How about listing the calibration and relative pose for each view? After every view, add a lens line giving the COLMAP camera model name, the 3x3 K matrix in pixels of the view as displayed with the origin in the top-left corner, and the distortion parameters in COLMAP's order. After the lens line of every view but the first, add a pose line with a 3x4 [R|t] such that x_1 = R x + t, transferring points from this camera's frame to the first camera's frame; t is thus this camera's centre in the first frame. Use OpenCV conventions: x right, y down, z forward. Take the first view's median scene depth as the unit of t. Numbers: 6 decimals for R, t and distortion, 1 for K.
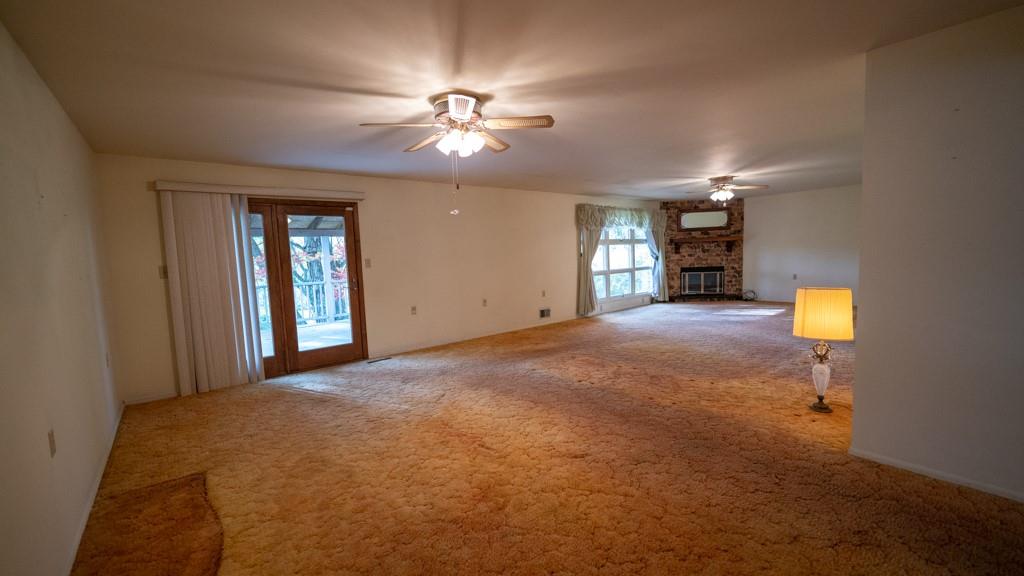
lens RADIAL K [[416.1, 0, 514.0], [0, 416.1, 289.1], [0, 0, 1]] dist [-0.001004, -0.000529]
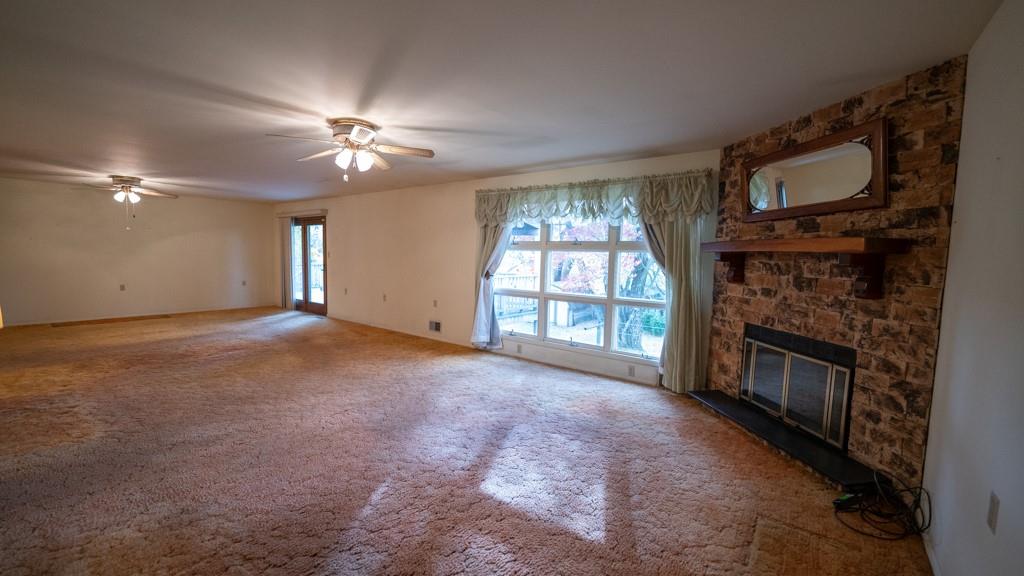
lens RADIAL K [[416.1, 0, 509.2], [0, 416.1, 286.1], [0, 0, 1]] dist [-0.001004, -0.000529]
pose [[0.210437, 0.120157, -0.970195, 0.714762], [-0.114947, 0.988575, 0.097501, -0.096229], [0.970826, 0.091003, 0.221845, 0.732525]]
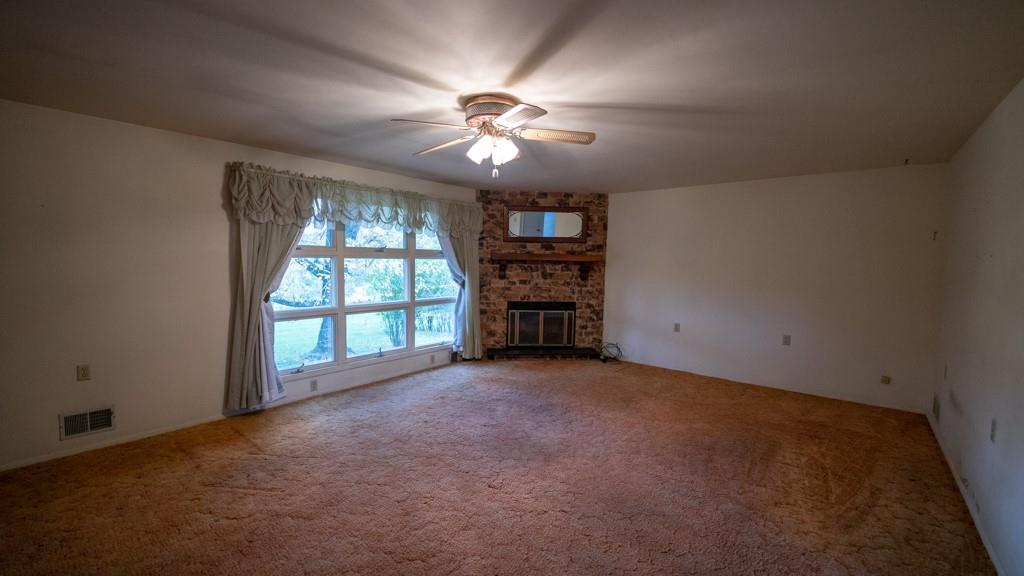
lens RADIAL K [[416.1, 0, 511.3], [0, 416.1, 286.6], [0, 0, 1]] dist [-0.001004, -0.000529]
pose [[0.982958, 0.044090, 0.178464, 0.302945], [-0.040123, 0.998862, -0.025781, -0.058997], [-0.179398, 0.018181, 0.983609, 0.413609]]
